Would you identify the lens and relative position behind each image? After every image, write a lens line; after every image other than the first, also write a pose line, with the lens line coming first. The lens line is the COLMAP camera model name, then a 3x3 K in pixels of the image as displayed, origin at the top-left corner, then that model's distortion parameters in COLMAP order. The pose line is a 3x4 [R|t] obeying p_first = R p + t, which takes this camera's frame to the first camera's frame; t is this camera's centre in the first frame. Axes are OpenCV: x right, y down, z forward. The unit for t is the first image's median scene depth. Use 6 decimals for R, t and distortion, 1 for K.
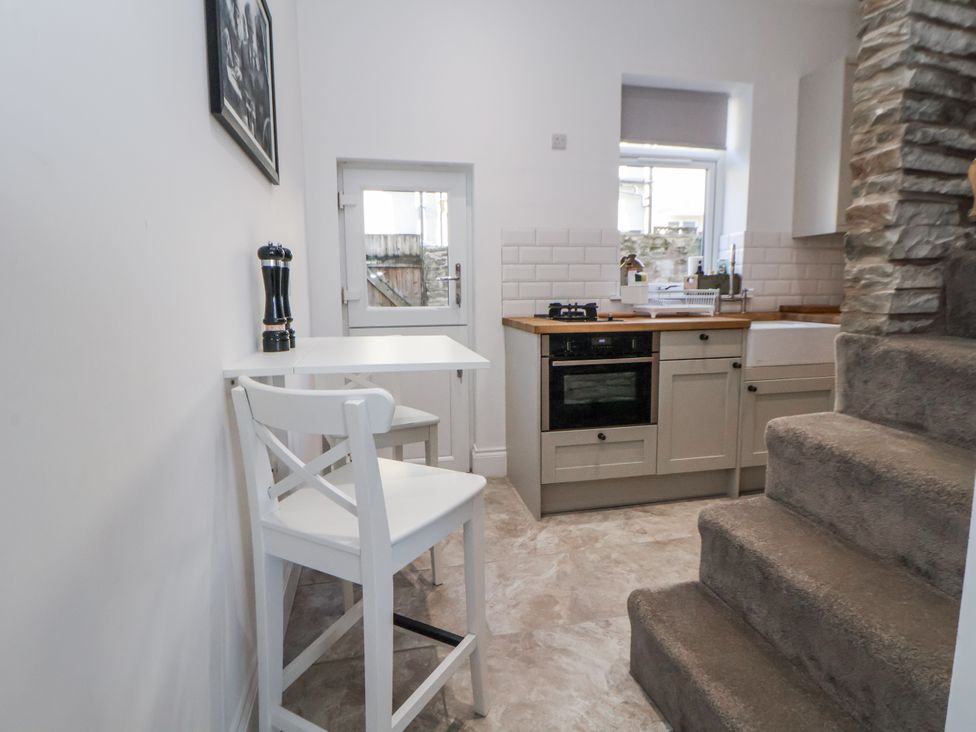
lens RADIAL K [[507.1, 0, 476.9], [0, 507.1, 351.0], [0, 0, 1]] dist [-0.002345, -0.010667]
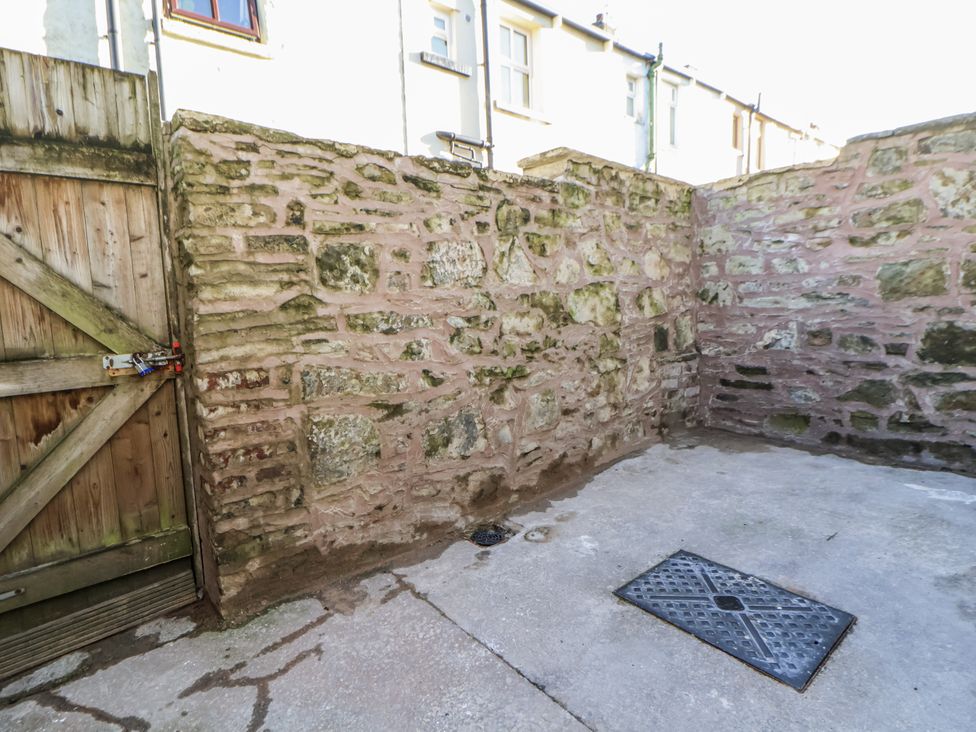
lens RADIAL K [[507.1, 0, 479.2], [0, 507.1, 352.8], [0, 0, 1]] dist [-0.002345, -0.010667]
pose [[0.874462, -0.071796, 0.479751, -0.180469], [0.083917, 0.996465, -0.003835, -0.097192], [-0.477780, 0.043613, 0.877396, 1.253521]]
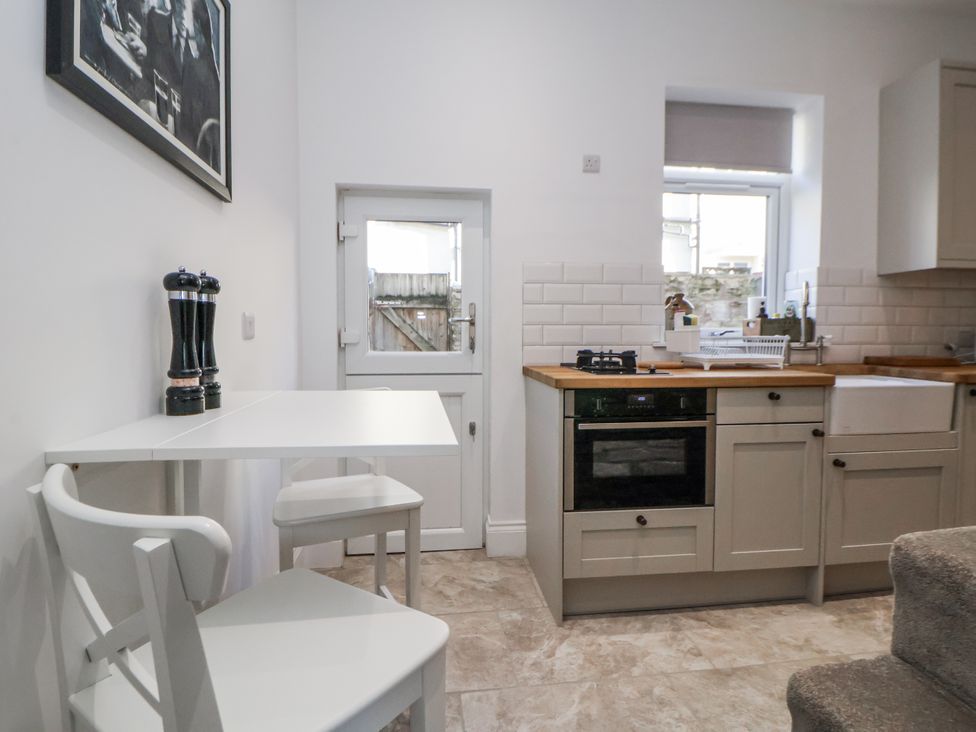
lens RADIAL K [[507.1, 0, 476.3], [0, 507.1, 356.3], [0, 0, 1]] dist [-0.002345, -0.010667]
pose [[0.996406, 0.015119, -0.083345, 0.043708], [-0.021118, 0.997212, -0.071575, -0.019797], [0.082030, 0.073078, 0.993947, 0.149174]]
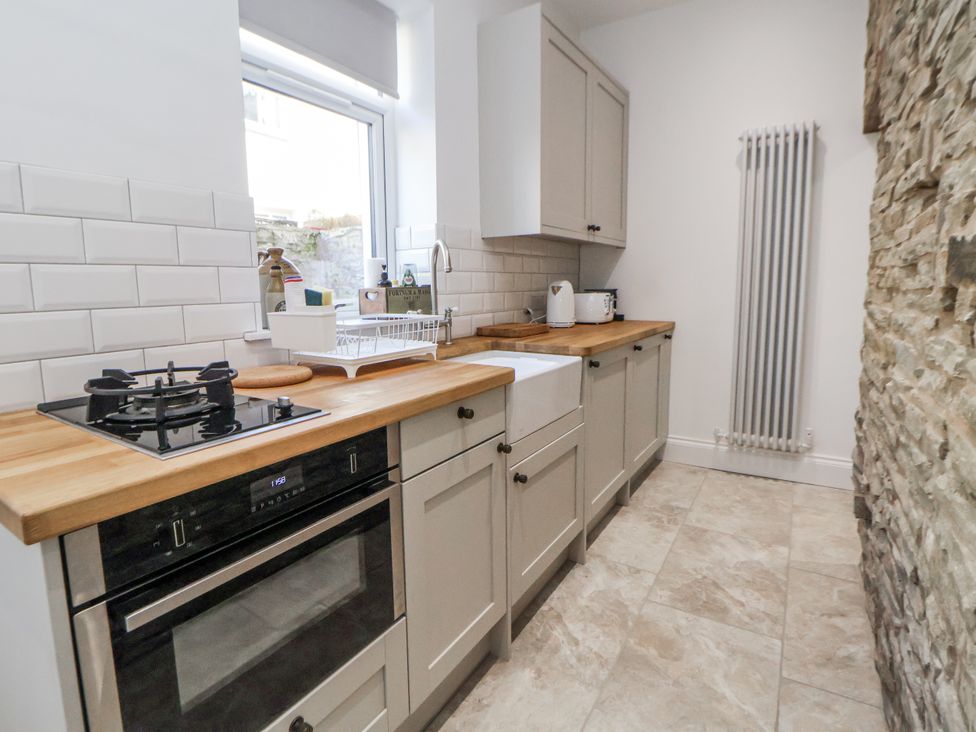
lens RADIAL K [[507.1, 0, 491.7], [0, 507.1, 339.9], [0, 0, 1]] dist [-0.002345, -0.010667]
pose [[0.686489, -0.076798, 0.723073, 0.080230], [0.091133, 0.995653, 0.019227, -0.093934], [-0.721407, 0.052697, 0.690504, 0.523994]]
